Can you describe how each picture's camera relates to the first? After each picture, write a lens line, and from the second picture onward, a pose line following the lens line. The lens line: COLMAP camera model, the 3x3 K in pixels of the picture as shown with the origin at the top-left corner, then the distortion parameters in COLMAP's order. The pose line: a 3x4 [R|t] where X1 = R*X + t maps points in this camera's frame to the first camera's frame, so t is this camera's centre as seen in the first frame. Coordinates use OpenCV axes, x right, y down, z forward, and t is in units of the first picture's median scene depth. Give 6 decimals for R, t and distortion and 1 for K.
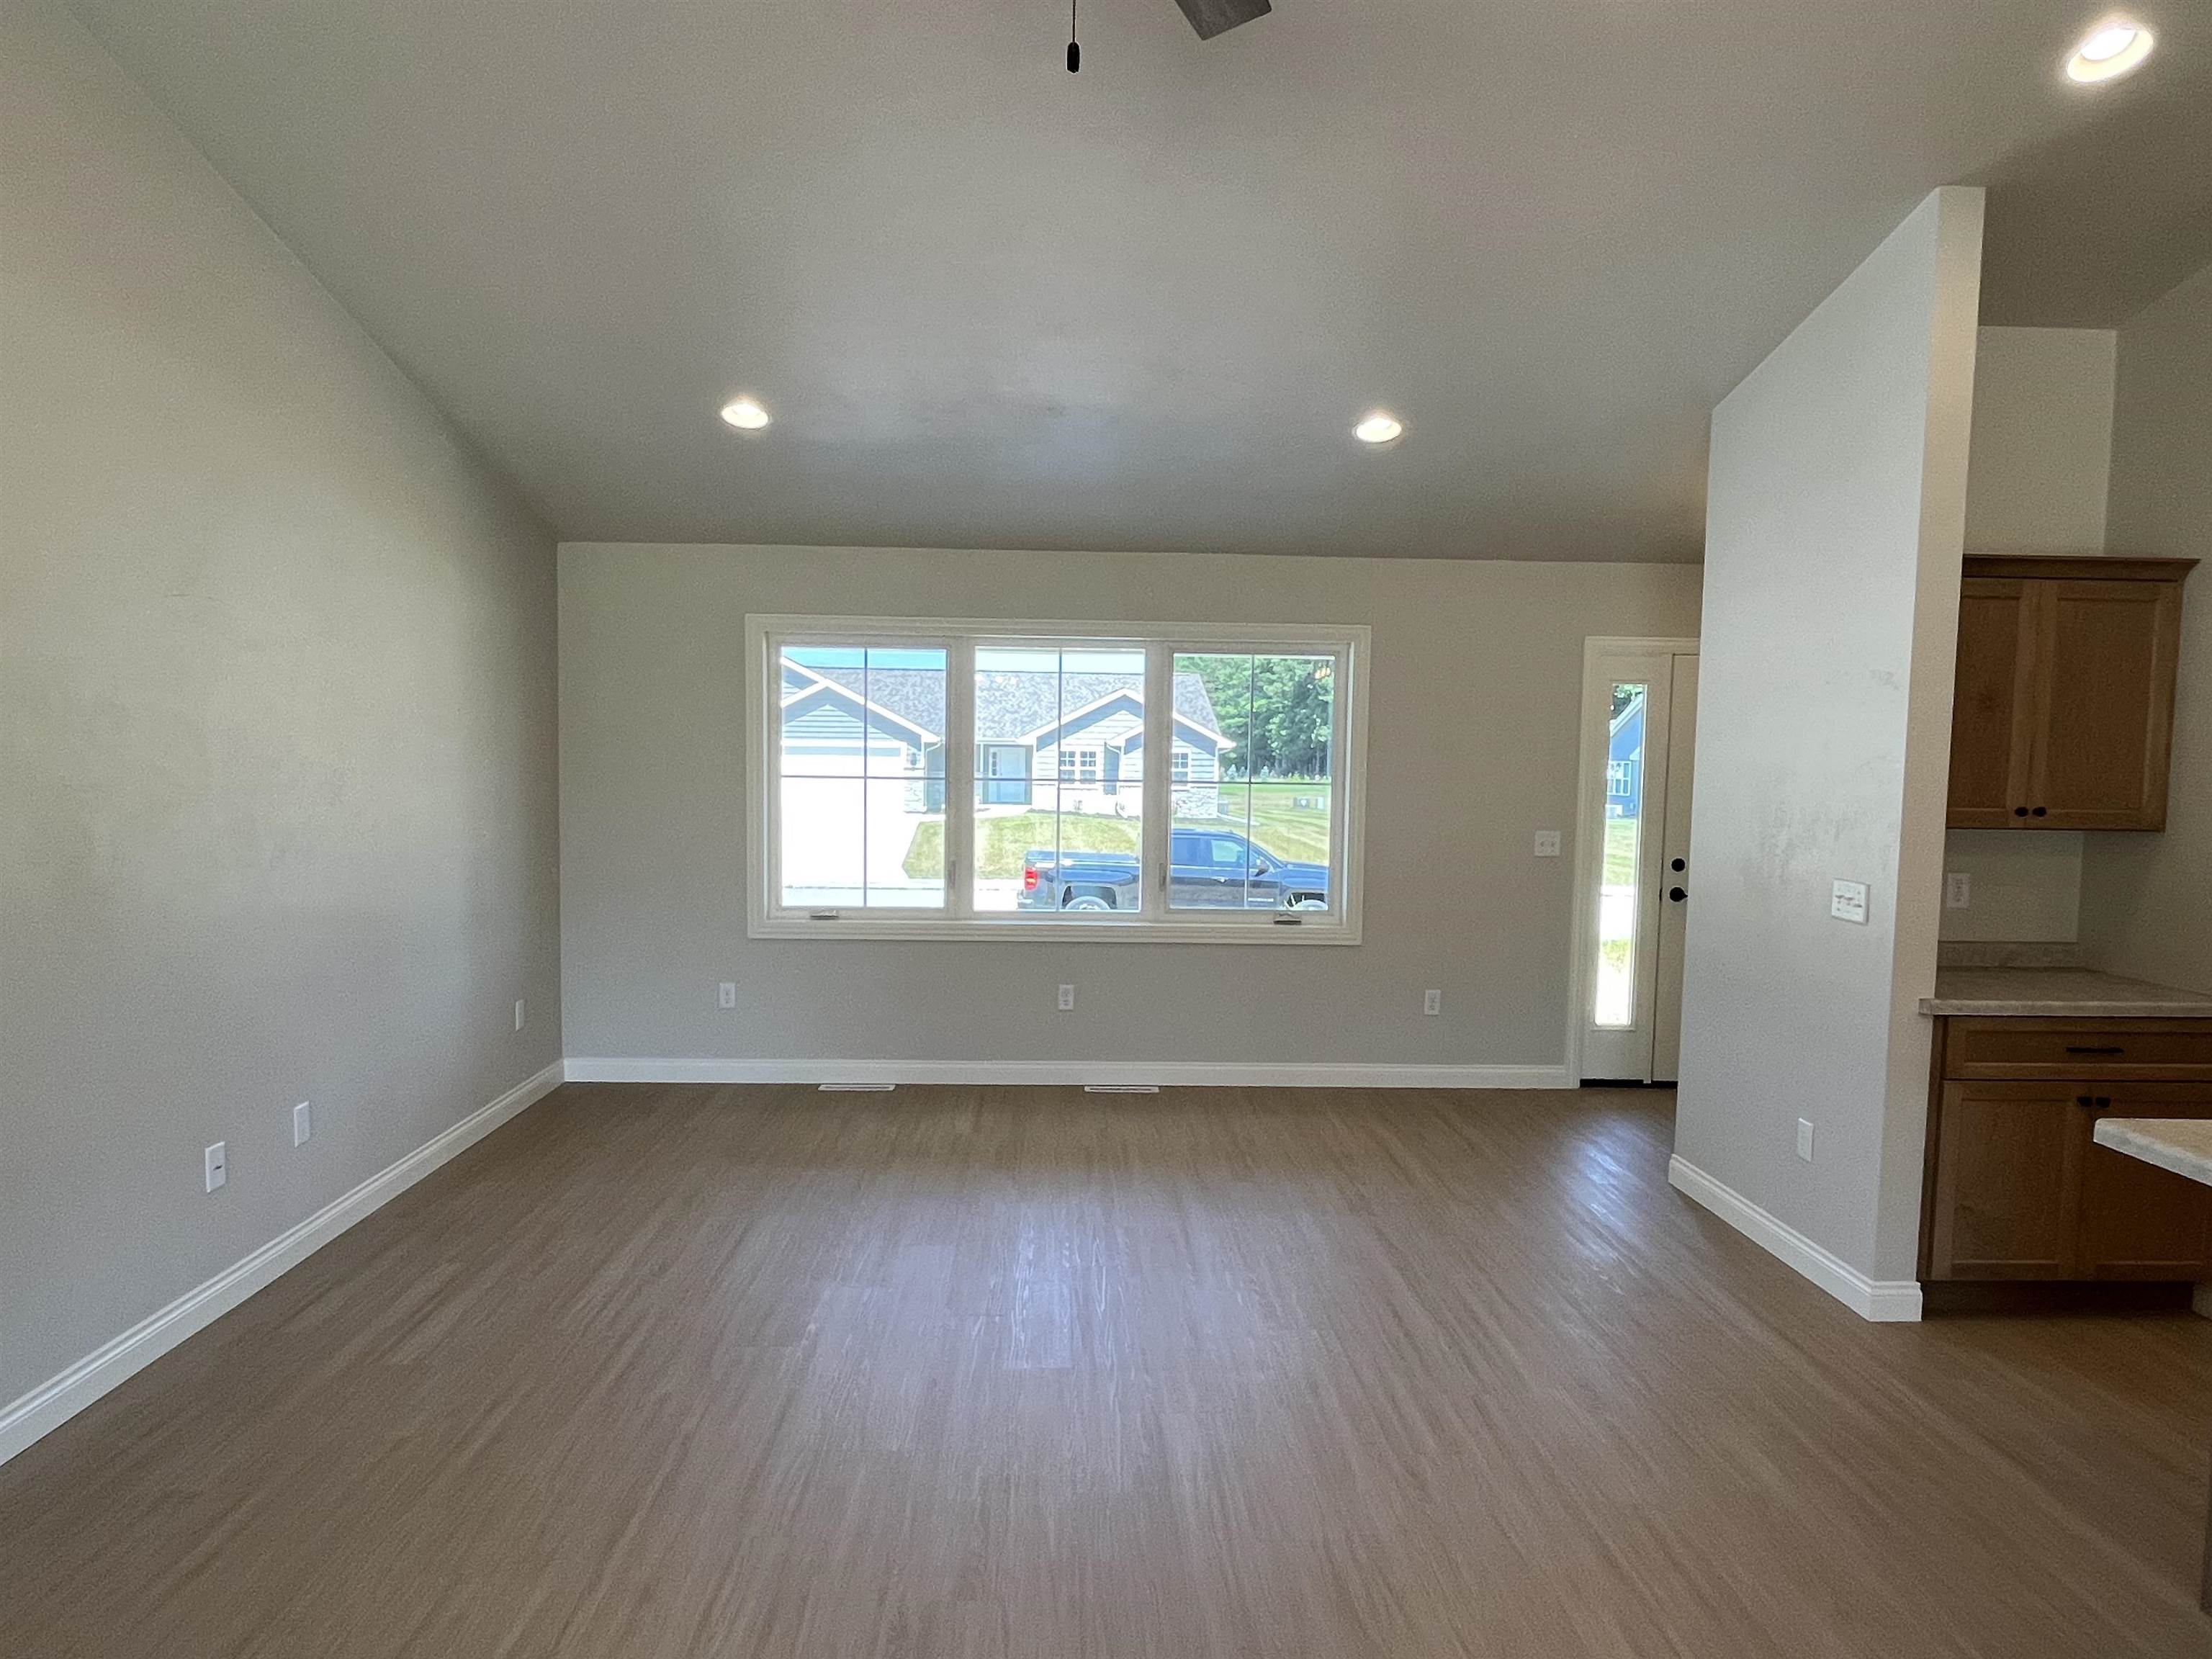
lens RADIAL K [[1313.9, 0, 1102.9], [0, 1313.9, 849.2], [0, 0, 1]] dist [0.001744, -0.002330]
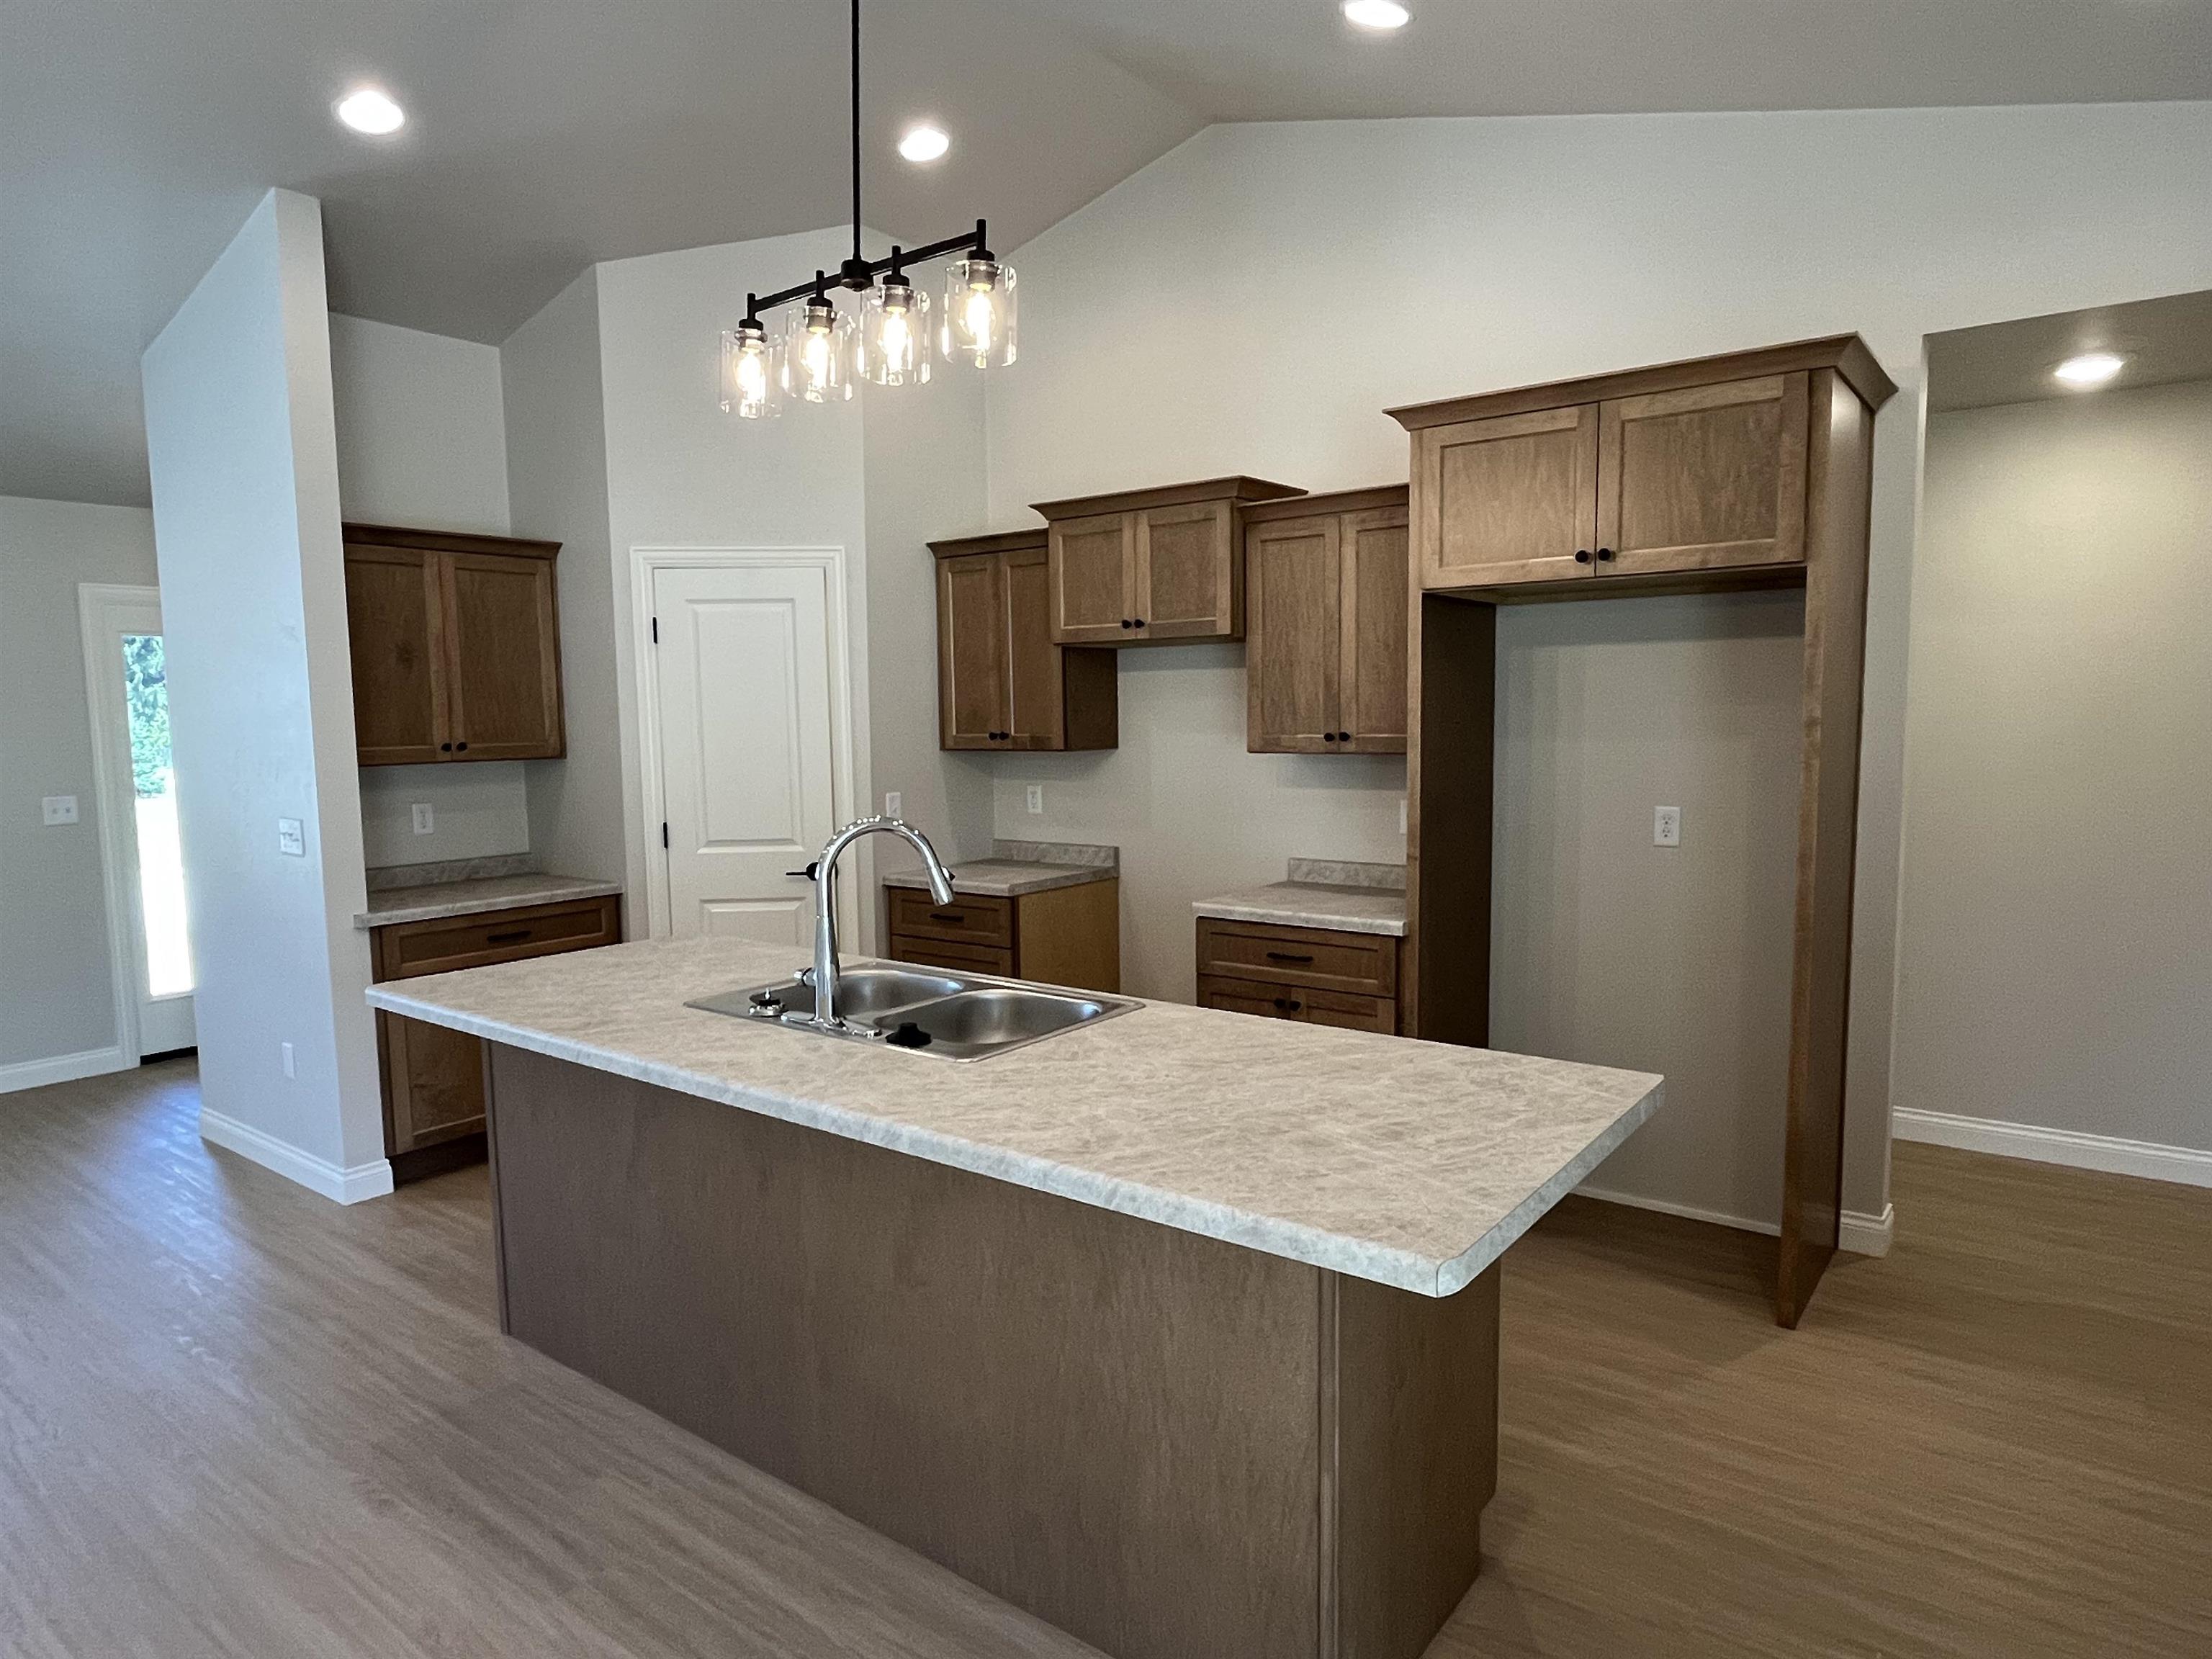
lens RADIAL K [[1313.9, 0, 1102.9], [0, 1313.9, 849.2], [0, 0, 1]] dist [0.001744, -0.002330]
pose [[0.642341, -0.105284, 0.759153, 0.174929], [0.081348, 0.994290, 0.069063, 0.030106], [-0.762089, 0.017394, 0.647238, -0.225589]]
